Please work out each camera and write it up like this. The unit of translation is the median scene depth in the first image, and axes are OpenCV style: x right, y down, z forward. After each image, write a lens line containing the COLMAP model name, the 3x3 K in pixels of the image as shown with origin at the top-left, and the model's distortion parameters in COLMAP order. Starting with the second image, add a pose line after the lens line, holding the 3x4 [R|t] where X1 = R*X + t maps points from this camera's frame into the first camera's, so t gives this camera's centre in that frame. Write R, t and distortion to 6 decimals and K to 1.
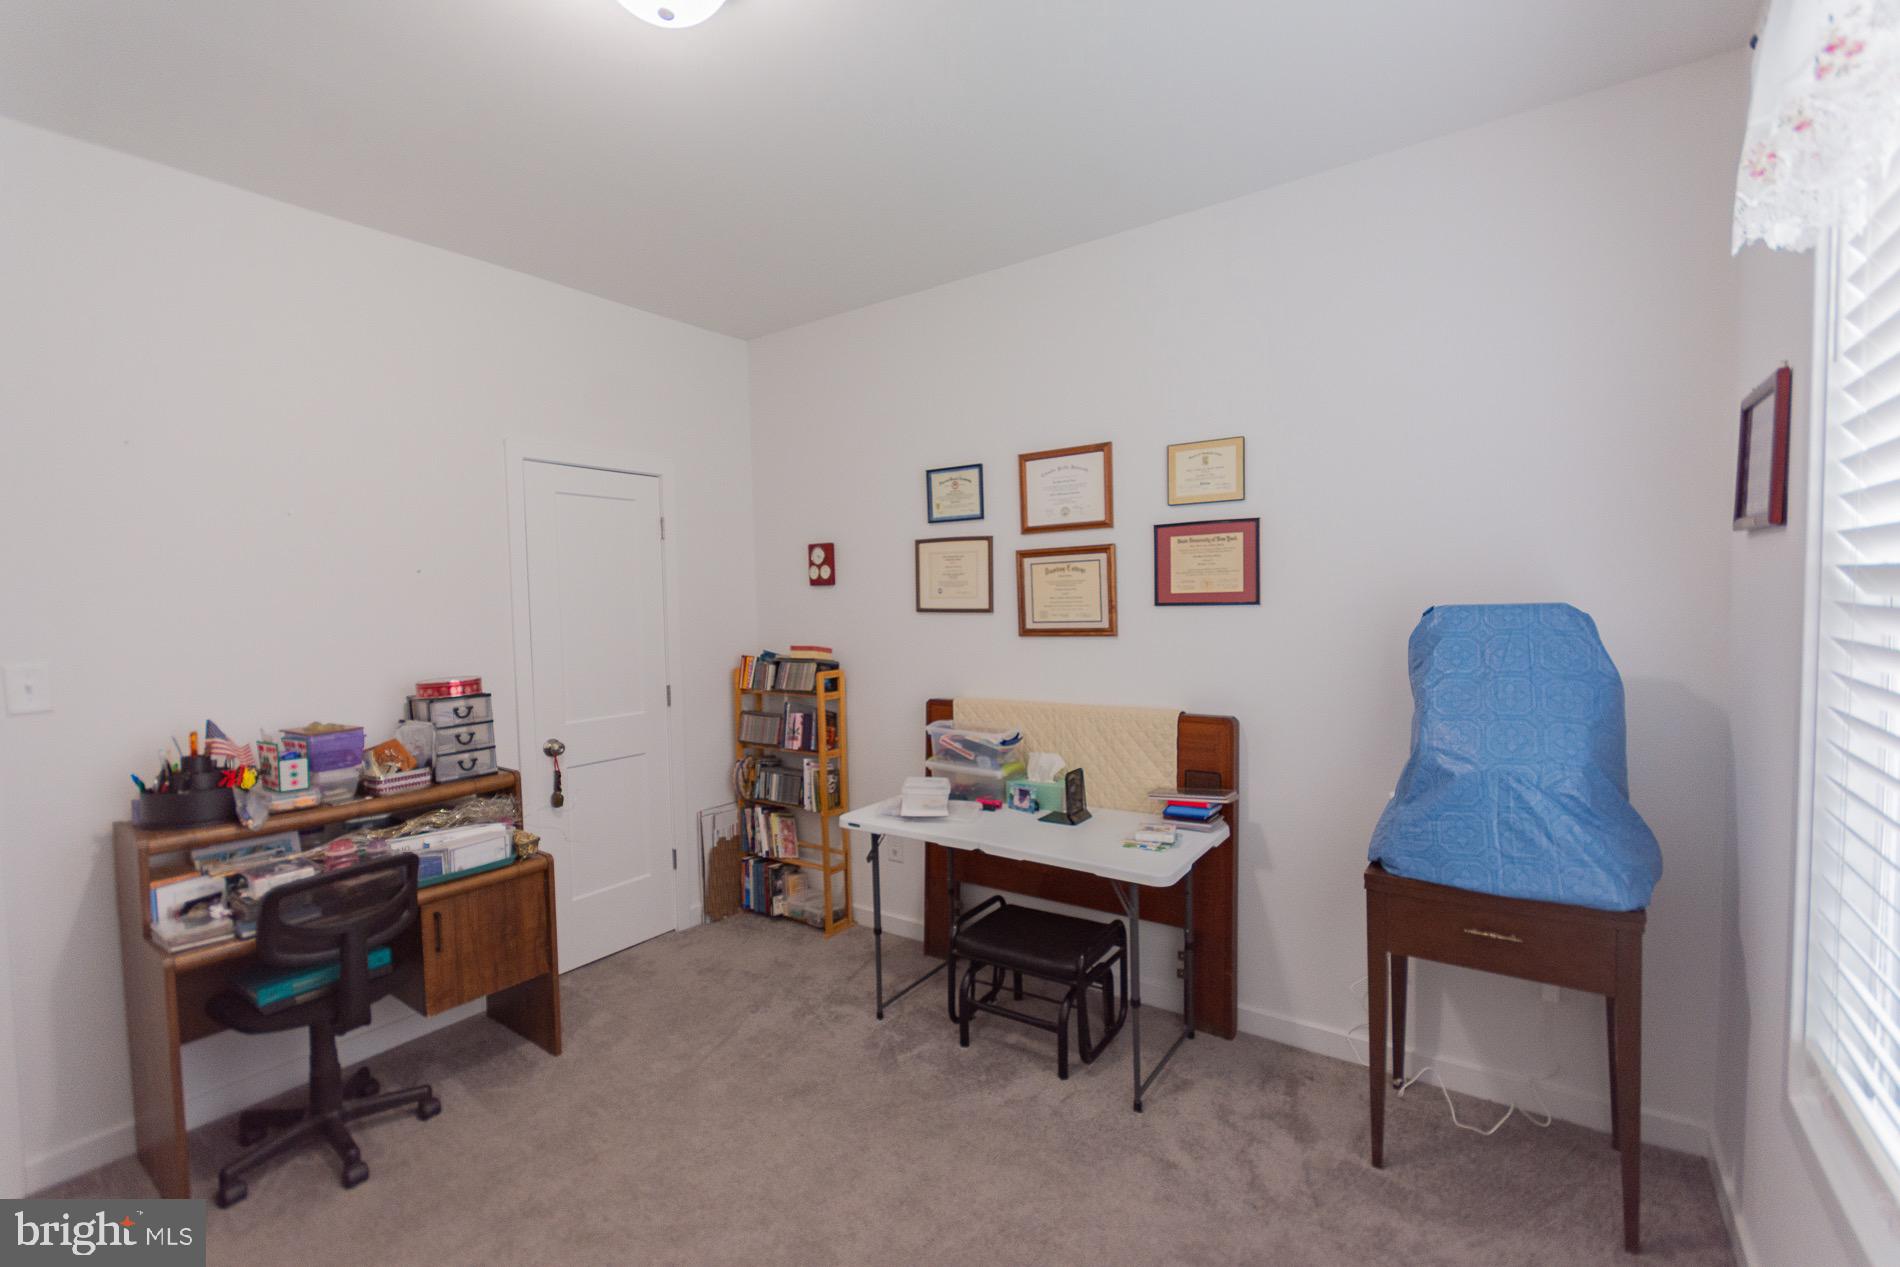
lens RADIAL K [[846.1, 0, 949.2], [0, 846.1, 642.2], [0, 0, 1]] dist [0.004685, 0.000535]
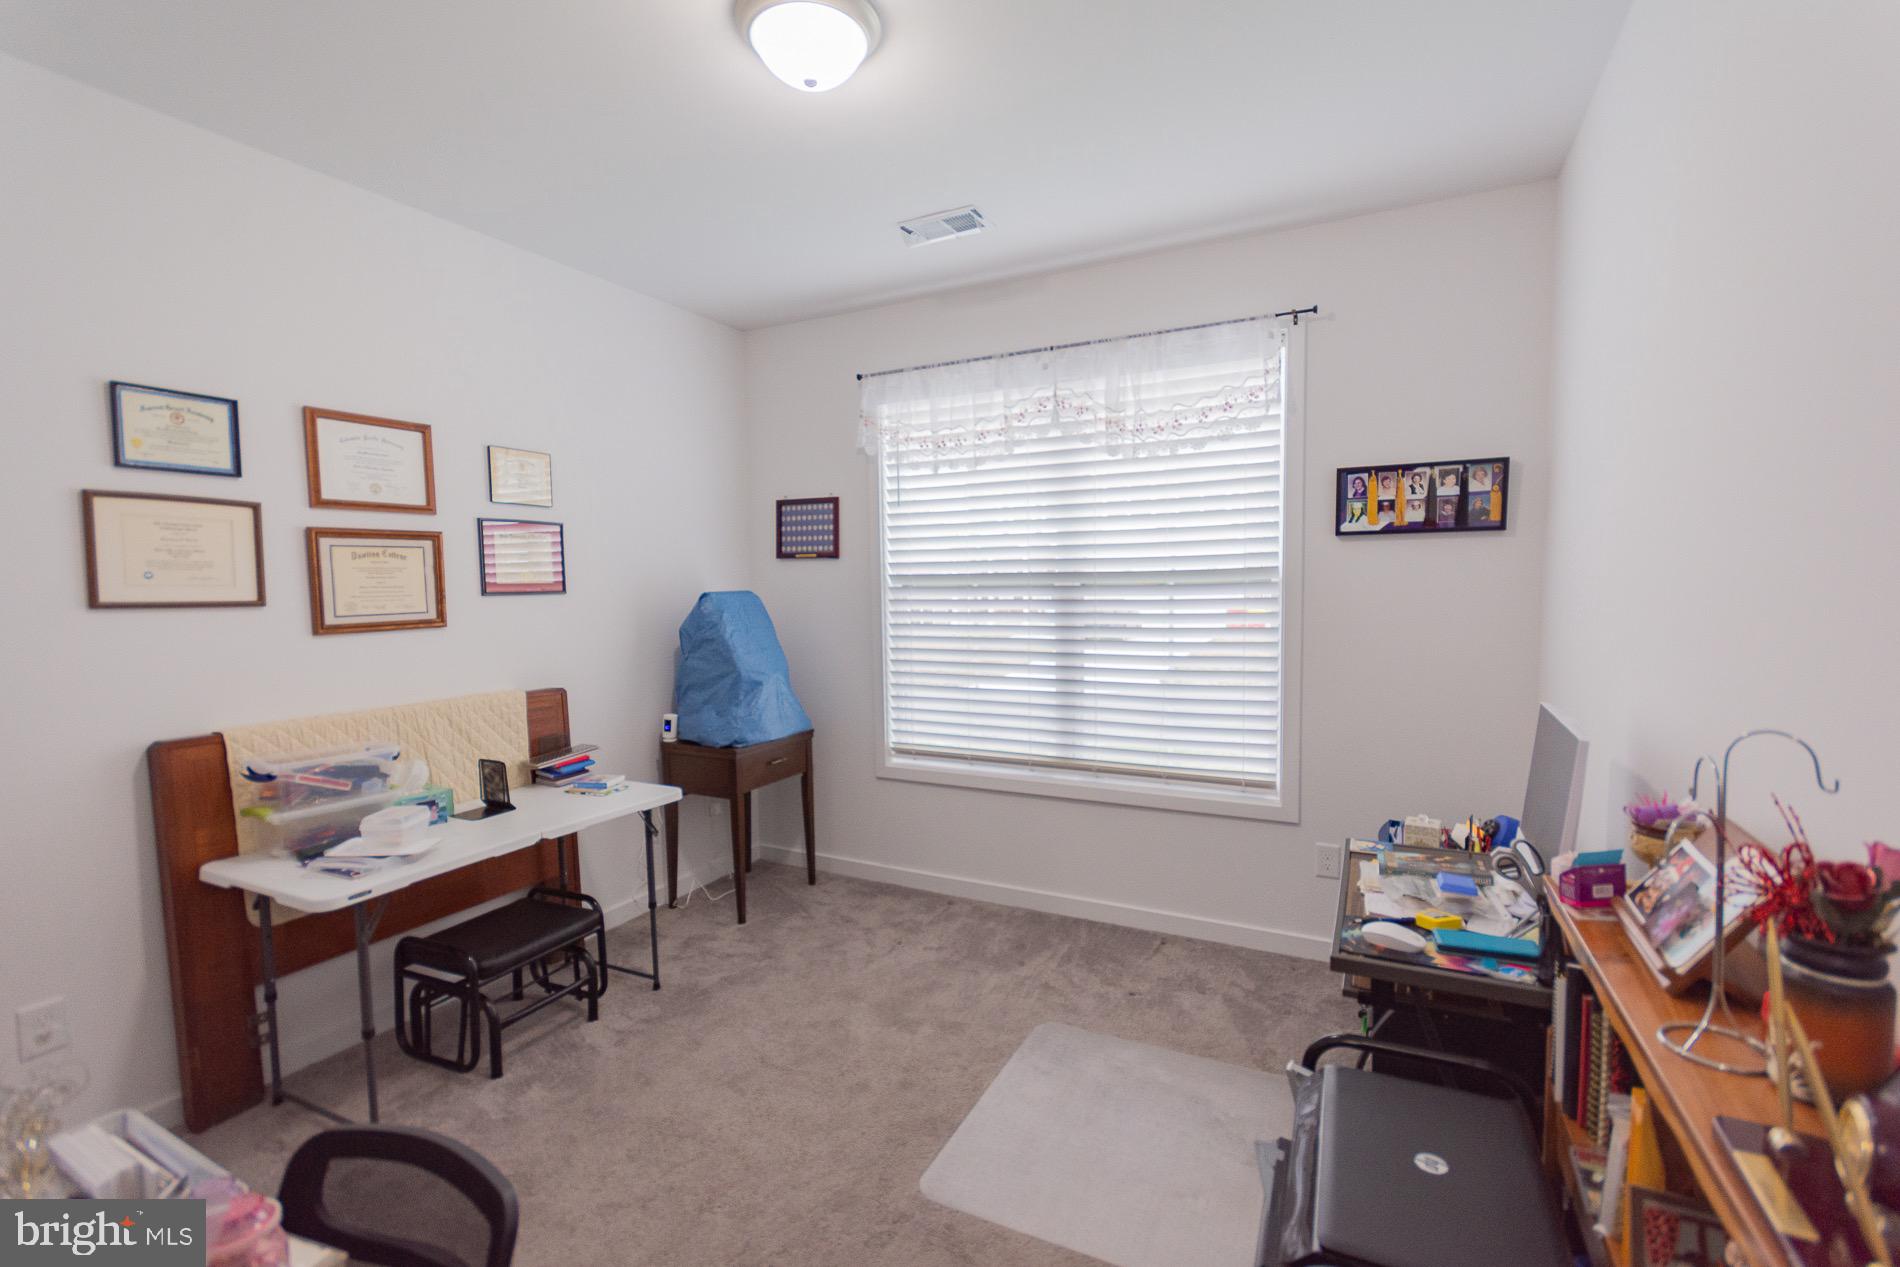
lens RADIAL K [[846.1, 0, 949.2], [0, 846.1, 642.2], [0, 0, 1]] dist [0.004685, 0.000535]
pose [[-0.138531, -0.043343, 0.989409, -0.827535], [0.075823, 0.995645, 0.054232, 0.001608], [-0.987451, 0.082533, -0.134641, 0.546064]]
